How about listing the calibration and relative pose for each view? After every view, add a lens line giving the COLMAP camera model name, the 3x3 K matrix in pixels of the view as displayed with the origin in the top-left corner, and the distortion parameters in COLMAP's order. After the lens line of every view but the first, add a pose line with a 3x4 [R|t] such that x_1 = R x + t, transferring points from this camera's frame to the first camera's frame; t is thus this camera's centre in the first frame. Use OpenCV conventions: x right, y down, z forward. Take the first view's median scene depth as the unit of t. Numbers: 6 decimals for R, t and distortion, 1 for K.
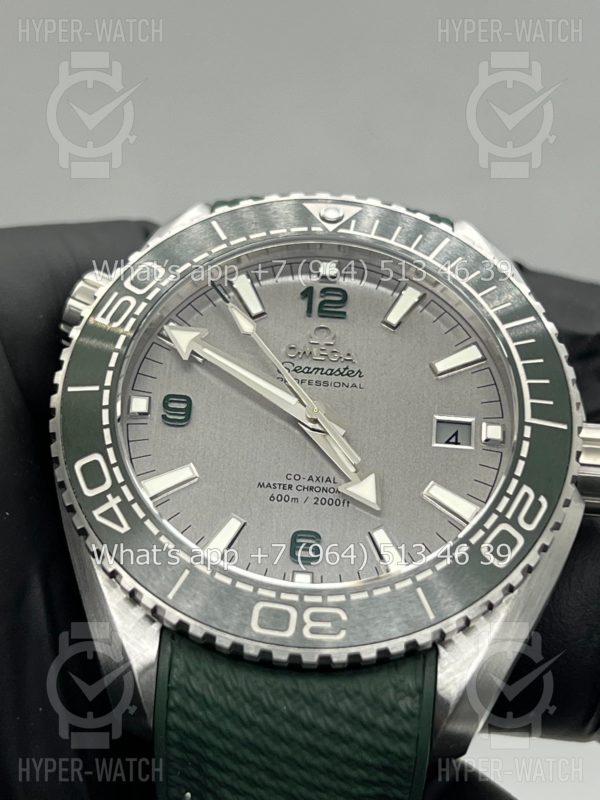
lens RADIAL K [[1851.7, 0, 292.0], [0, 1851.7, 406.4], [0, 0, 1]] dist [0.169038, 0.000000]
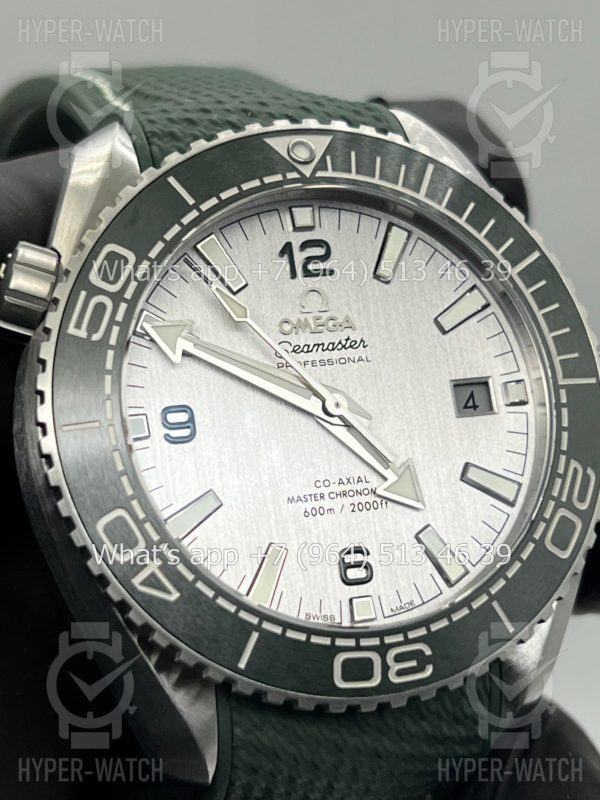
lens RADIAL K [[1851.7, 0, 265.9], [0, 1851.7, 409.5], [0, 0, 1]] dist [0.169038, 0.000000]
pose [[0.939615, -0.164202, 0.300268, -0.287097], [0.066153, 0.947976, 0.311392, -0.275240], [-0.335779, -0.272725, 0.901595, 0.221740]]
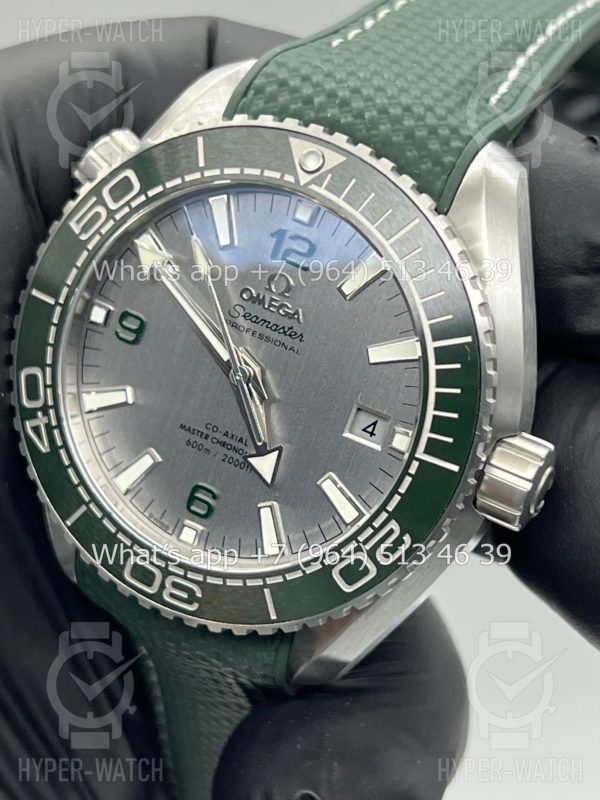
lens RADIAL K [[1851.7, 0, 296.4], [0, 1851.7, 397.2], [0, 0, 1]] dist [0.169038, 0.000000]
pose [[0.894882, 0.296063, -0.333966, 0.391679], [-0.064007, 0.825695, 0.560473, -0.571440], [0.441690, -0.480181, 0.757850, 0.236397]]
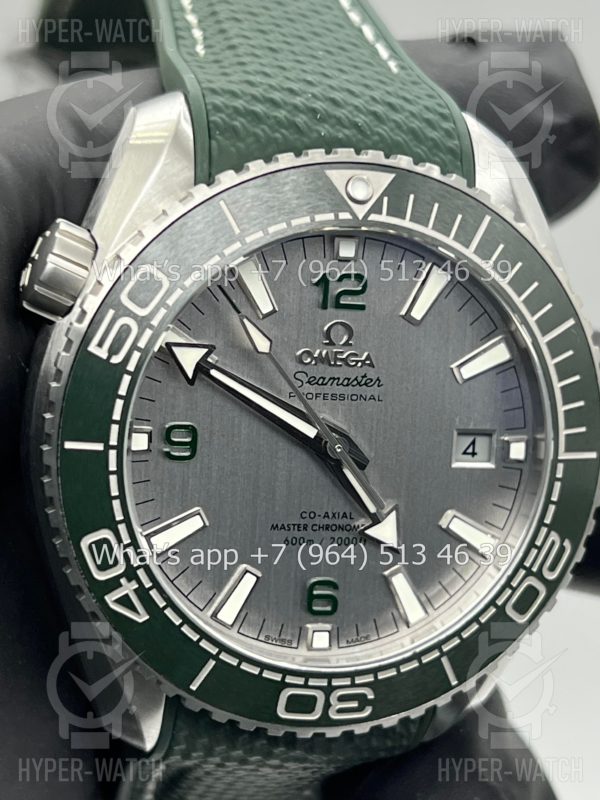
lens RADIAL K [[1851.7, 0, 261.6], [0, 1851.7, 392.9], [0, 0, 1]] dist [0.169038, 0.000000]
pose [[0.966072, -0.045800, 0.254181, -0.252503], [-0.112141, 0.812161, 0.572556, -0.534644], [-0.232659, -0.581634, 0.779469, 0.331723]]
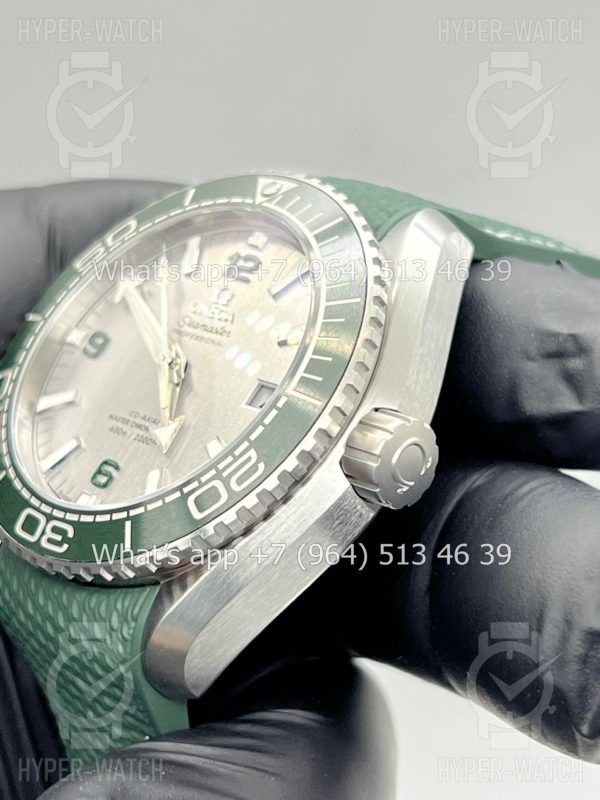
lens RADIAL K [[1851.7, 0, 296.8], [0, 1851.7, 401.6], [0, 0, 1]] dist [0.169038, 0.000000]
pose [[0.714986, 0.133983, -0.686180, 0.835231], [-0.155874, 0.987310, 0.030365, -0.018701], [0.681541, 0.085247, 0.726798, 0.261831]]
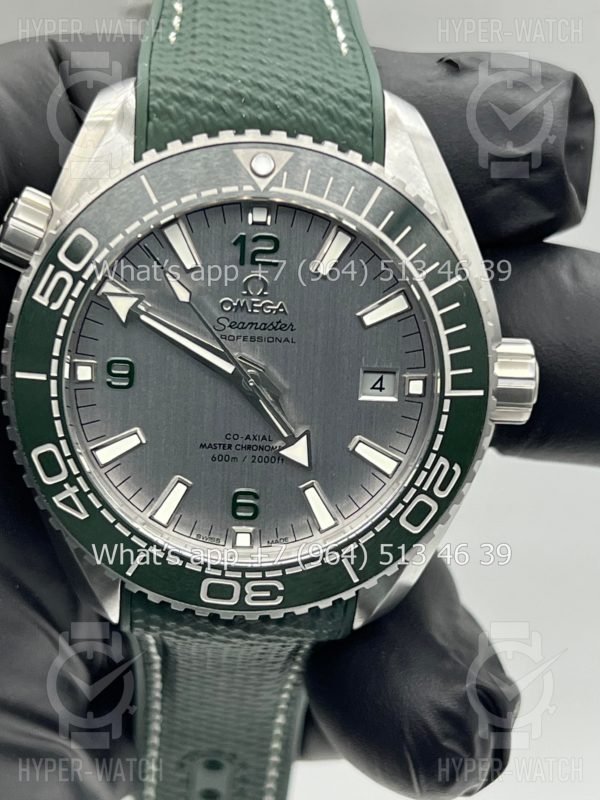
lens RADIAL K [[1851.7, 0, 303.9], [0, 1851.7, 428.3], [0, 0, 1]] dist [0.169038, 0.000000]
pose [[0.998391, -0.032886, 0.046203, -0.007288], [-0.004910, 0.761517, 0.648126, -0.680268], [-0.056499, -0.647310, 0.760130, 0.170480]]
